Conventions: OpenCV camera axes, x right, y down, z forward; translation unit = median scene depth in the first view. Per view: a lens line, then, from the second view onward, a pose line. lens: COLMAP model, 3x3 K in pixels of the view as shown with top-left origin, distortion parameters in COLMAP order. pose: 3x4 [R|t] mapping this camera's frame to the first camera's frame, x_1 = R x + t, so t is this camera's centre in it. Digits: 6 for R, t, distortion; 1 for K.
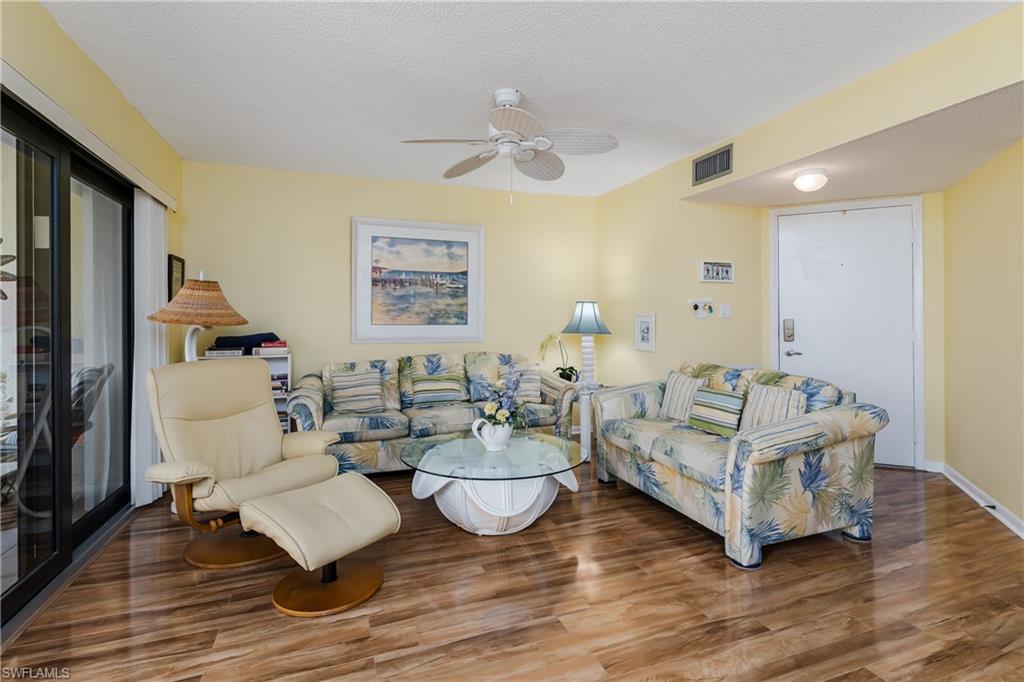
lens RADIAL K [[486.6, 0, 512.5], [0, 486.6, 309.0], [0, 0, 1]] dist [0.002176, 0.000026]
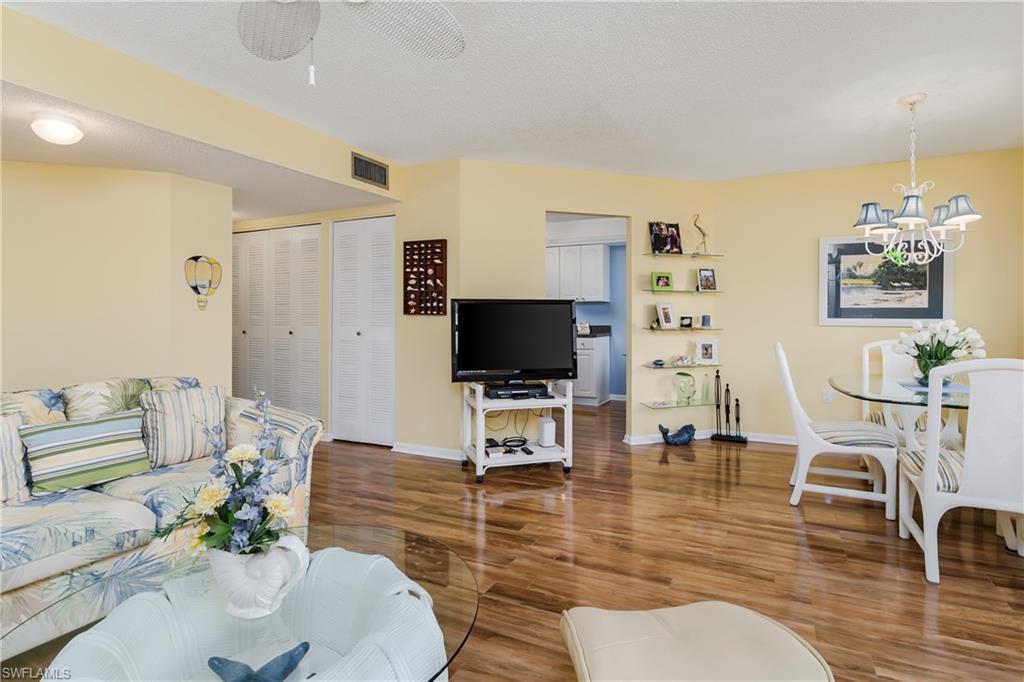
lens RADIAL K [[521.0, 0, 533.0], [0, 521.0, 319.6], [0, 0, 1]] dist [0.002125, 0.000191]
pose [[-0.692405, 0.000743, 0.721509, -0.341734], [-0.019723, 0.999606, -0.019957, 0.029727], [-0.721239, -0.028048, -0.692118, 0.745126]]
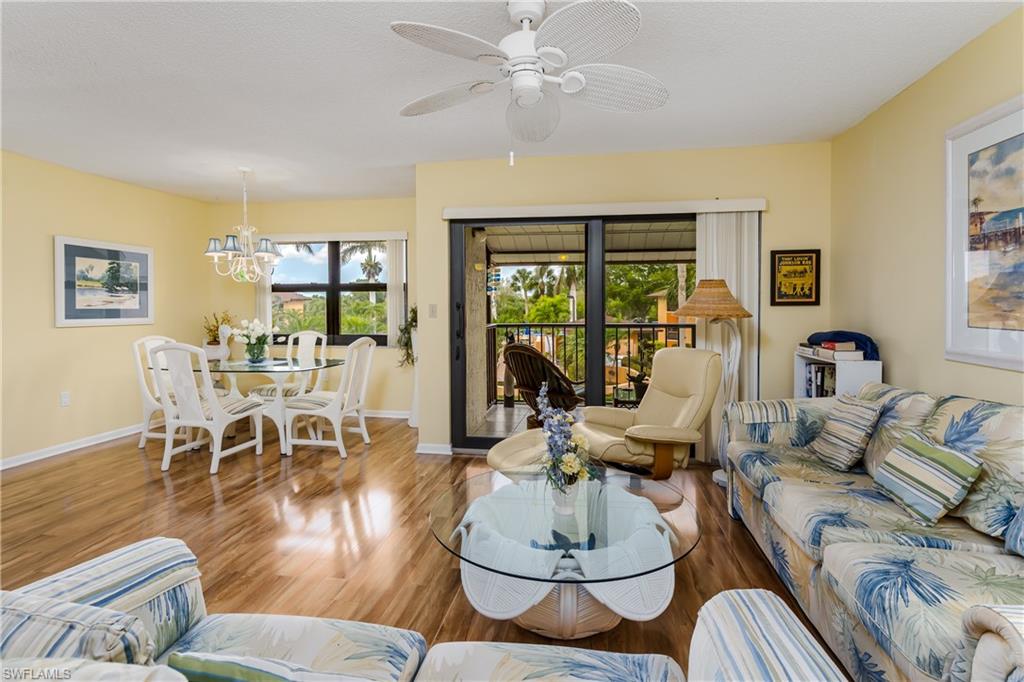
lens RADIAL K [[486.6, 0, 512.5], [0, 486.6, 309.0], [0, 0, 1]] dist [0.002176, 0.000026]
pose [[-0.495905, 0.013707, -0.868269, 0.398790], [0.028671, 0.999589, -0.000595, -0.000430], [0.867903, -0.025189, -0.496094, 0.832193]]
